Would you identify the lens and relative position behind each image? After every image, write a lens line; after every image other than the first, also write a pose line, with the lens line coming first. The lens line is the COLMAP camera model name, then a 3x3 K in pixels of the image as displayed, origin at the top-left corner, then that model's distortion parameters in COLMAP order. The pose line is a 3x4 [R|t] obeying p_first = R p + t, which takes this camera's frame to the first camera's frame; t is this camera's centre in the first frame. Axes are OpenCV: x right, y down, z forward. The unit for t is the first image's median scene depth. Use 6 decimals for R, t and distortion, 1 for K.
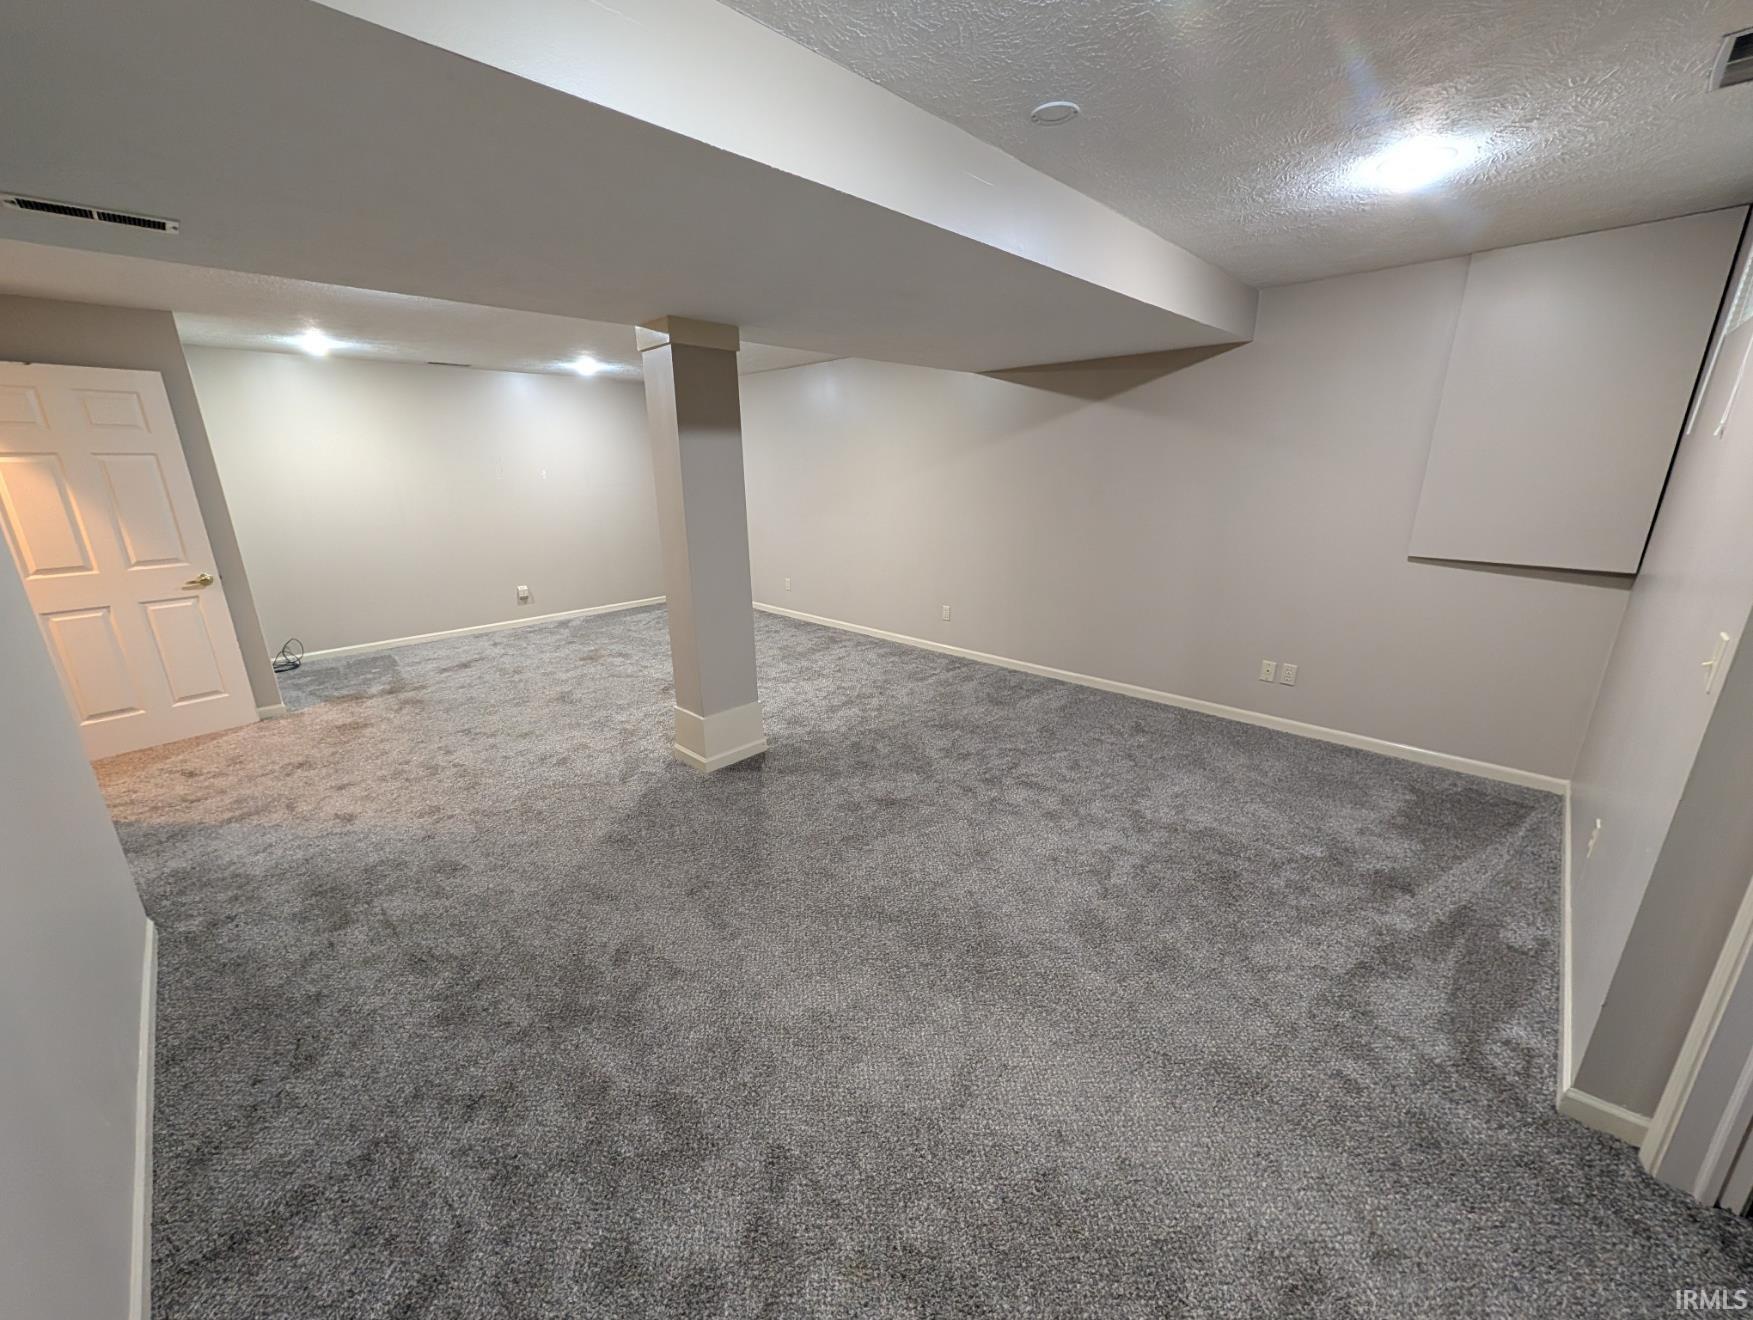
lens RADIAL K [[677.0, 0, 876.5], [0, 677.0, 660.0], [0, 0, 1]] dist [0.000502, -0.000112]
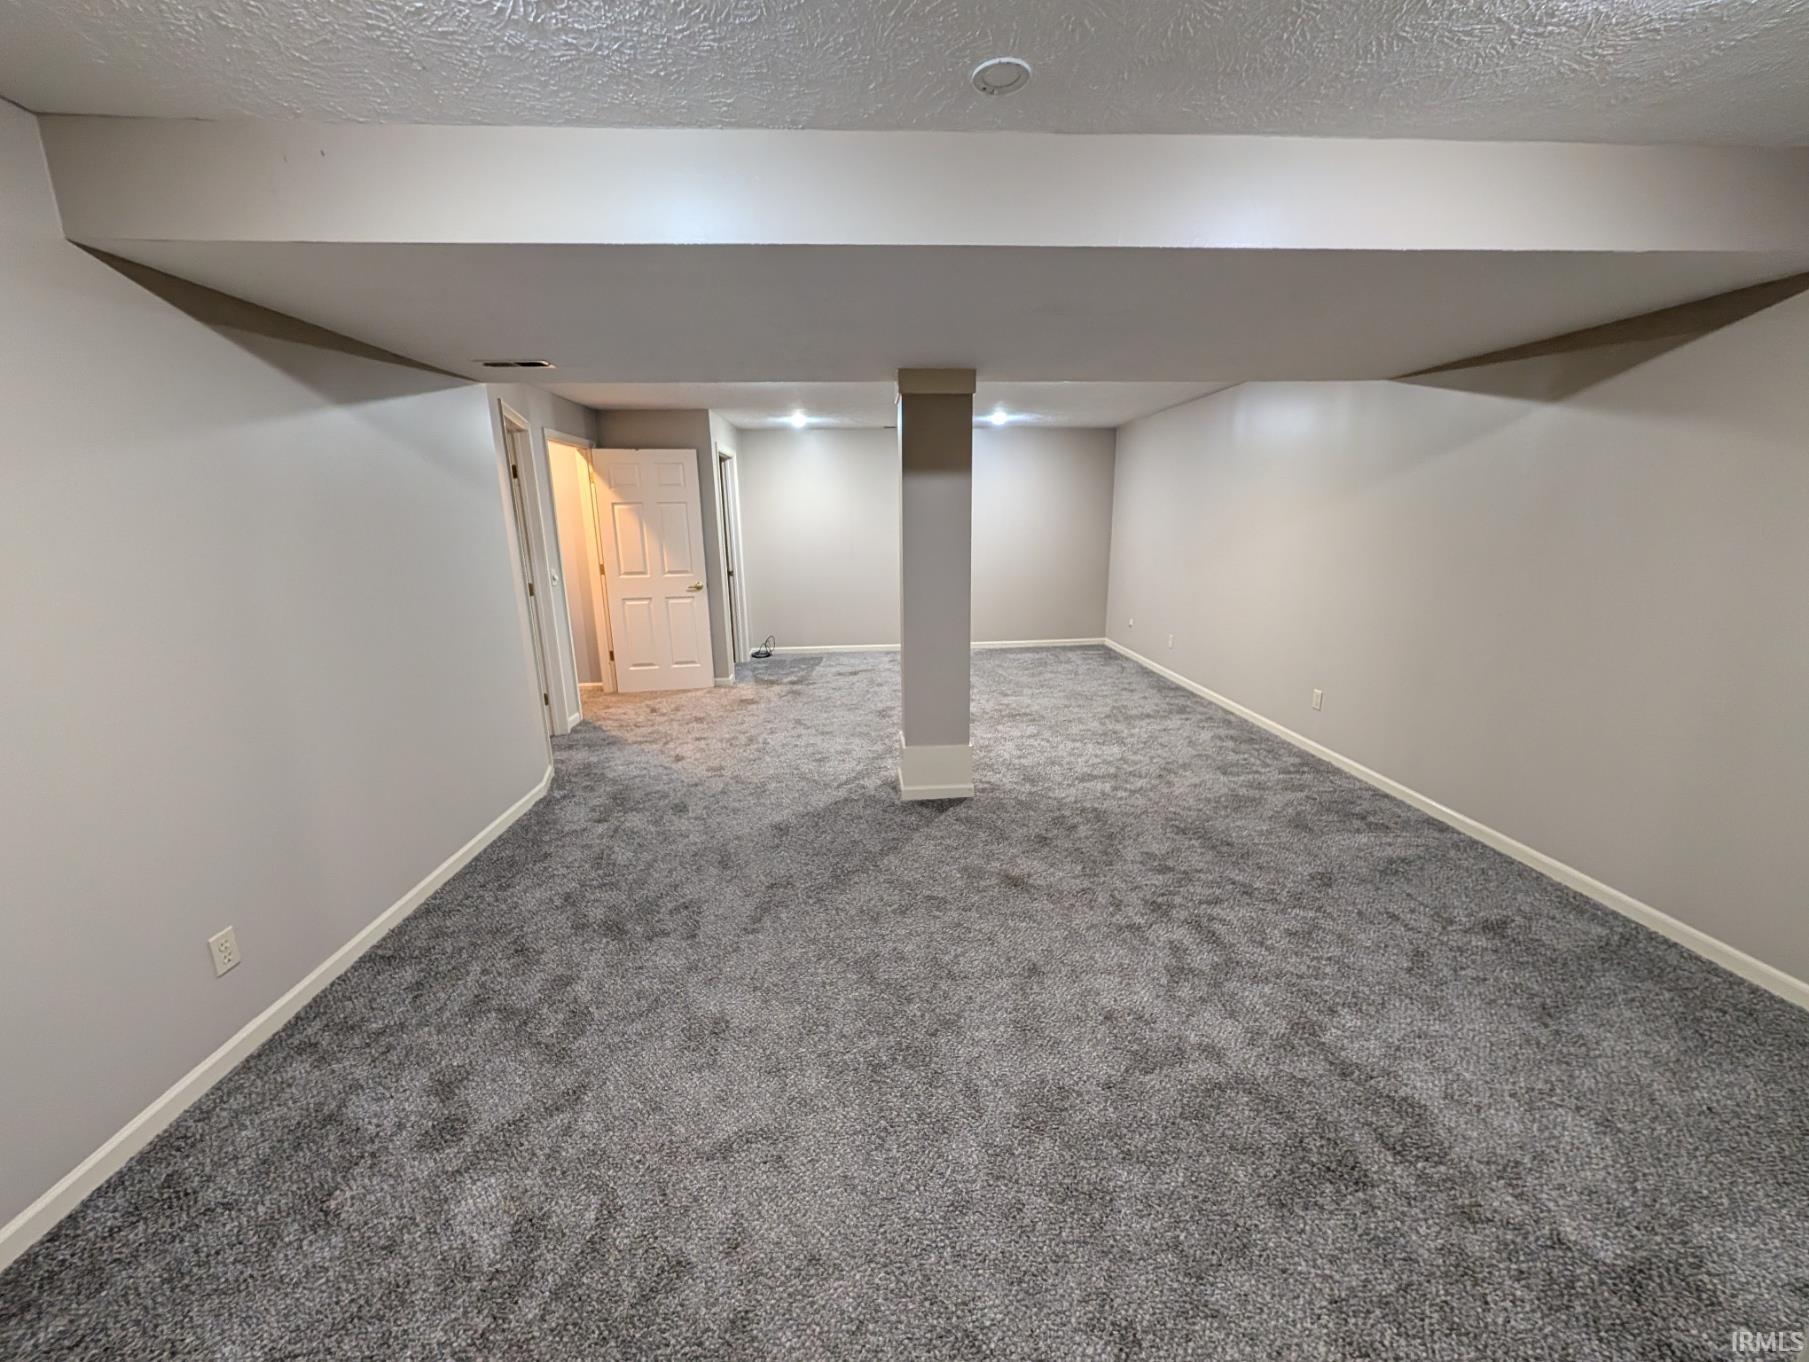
lens RADIAL K [[698.5, 0, 904.5], [0, 698.5, 681.0], [0, 0, 1]] dist [0.000491, 0.000013]
pose [[0.739880, 0.154747, -0.654699, 0.399192], [-0.182878, 0.982802, 0.025627, -0.038095], [0.647405, 0.100769, 0.755455, 0.166253]]
